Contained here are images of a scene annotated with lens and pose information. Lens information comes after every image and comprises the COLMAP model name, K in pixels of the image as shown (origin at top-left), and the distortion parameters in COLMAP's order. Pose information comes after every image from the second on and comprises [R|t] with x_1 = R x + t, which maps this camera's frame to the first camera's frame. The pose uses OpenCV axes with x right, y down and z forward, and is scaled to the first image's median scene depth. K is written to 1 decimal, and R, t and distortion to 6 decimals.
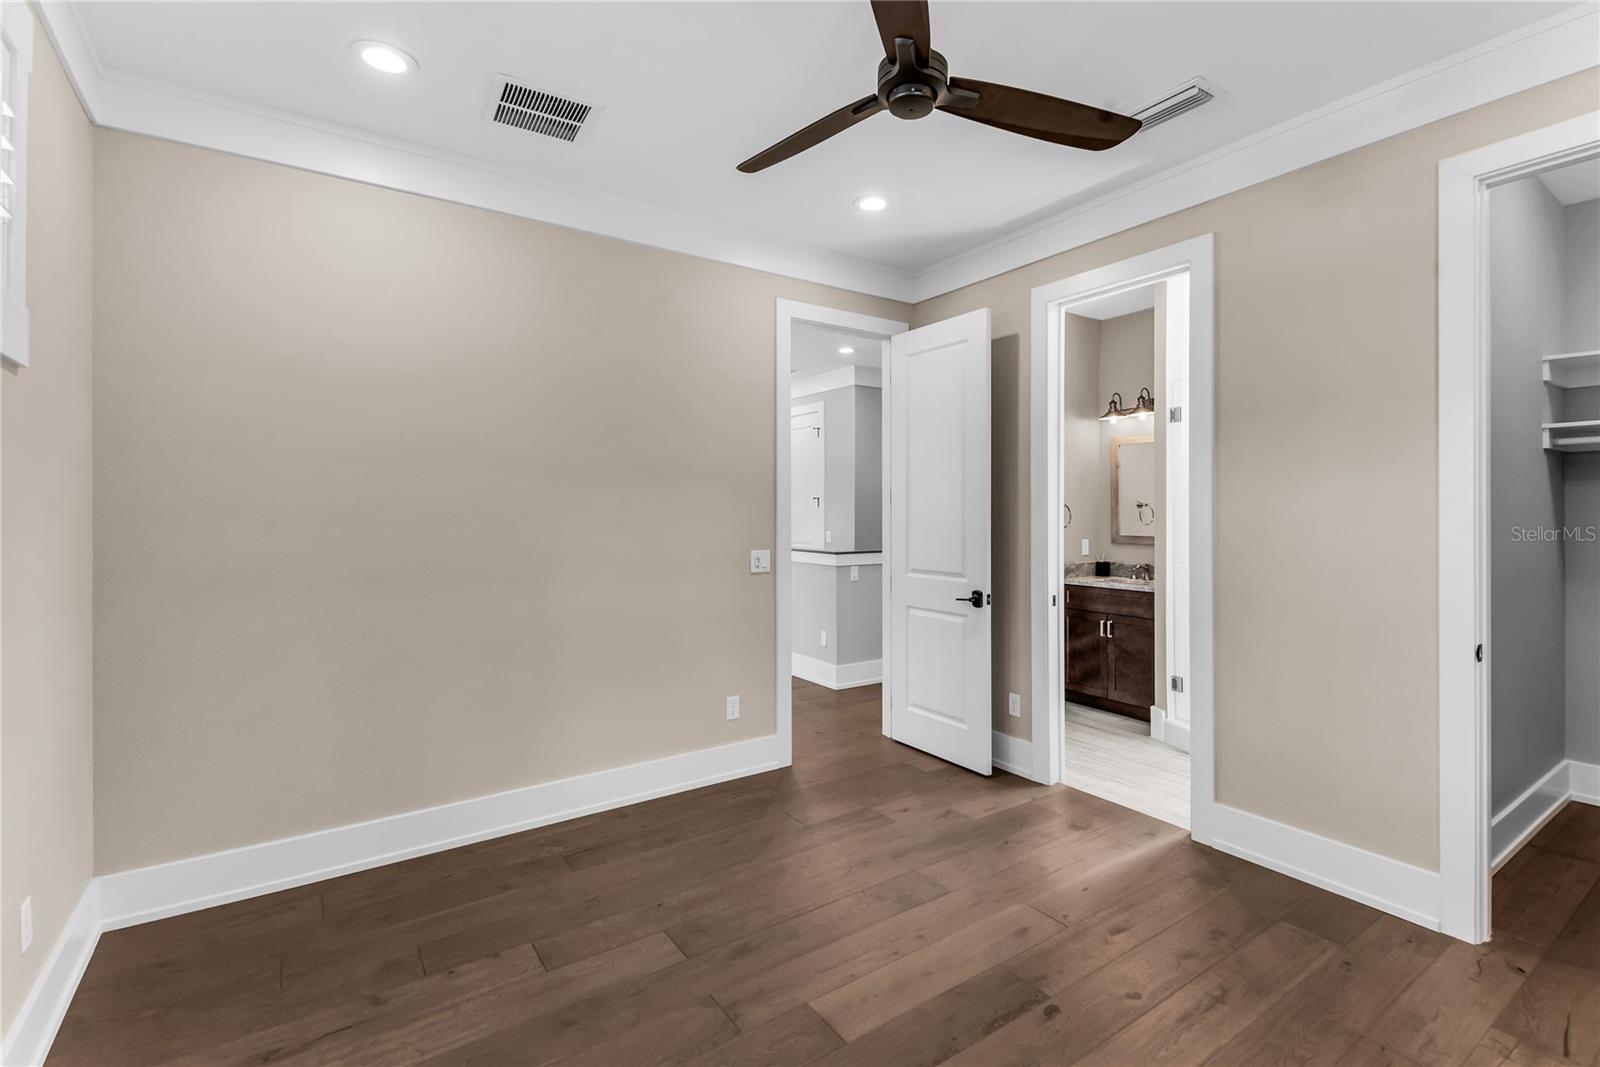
lens RADIAL K [[791.4, 0, 810.4], [0, 791.4, 524.4], [0, 0, 1]] dist [0.049234, -0.029951]
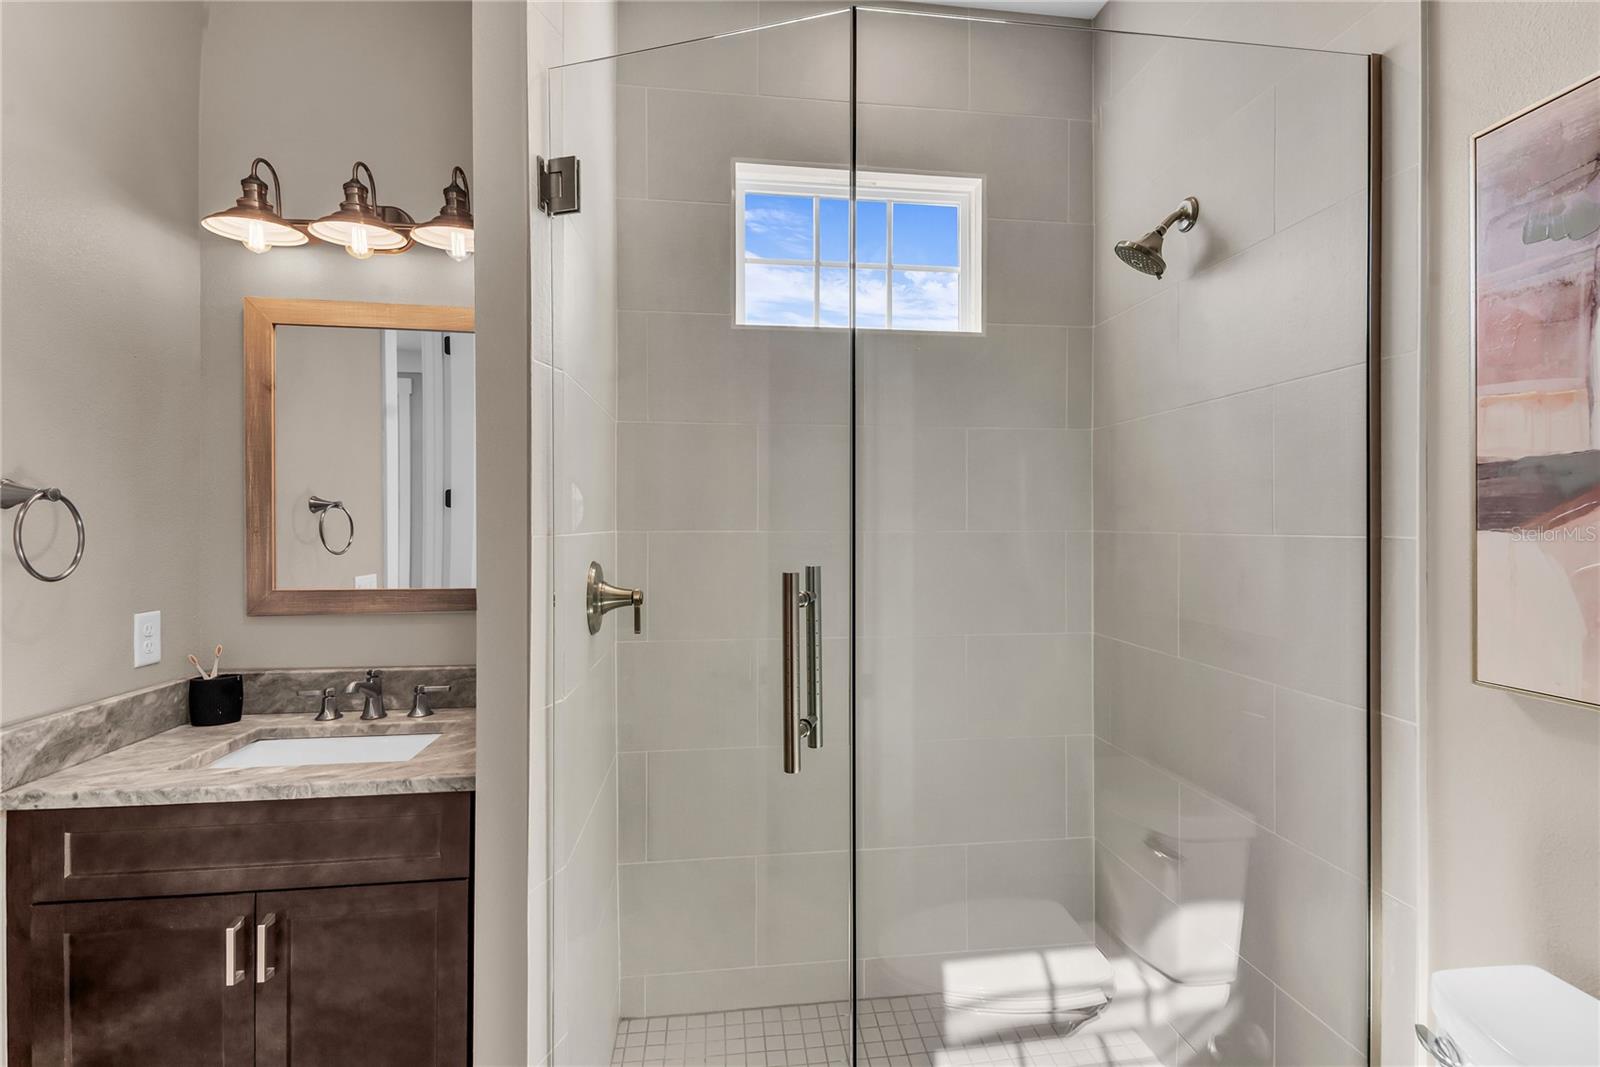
lens RADIAL K [[733.4, 0, 803.7], [0, 733.4, 517.1], [0, 0, 1]] dist [0.042200, -0.022009]
pose [[0.476692, 0.004783, 0.879058, 0.220678], [0.012847, 0.999841, -0.012406, -0.010910], [-0.878977, 0.017207, 0.476554, 0.662788]]
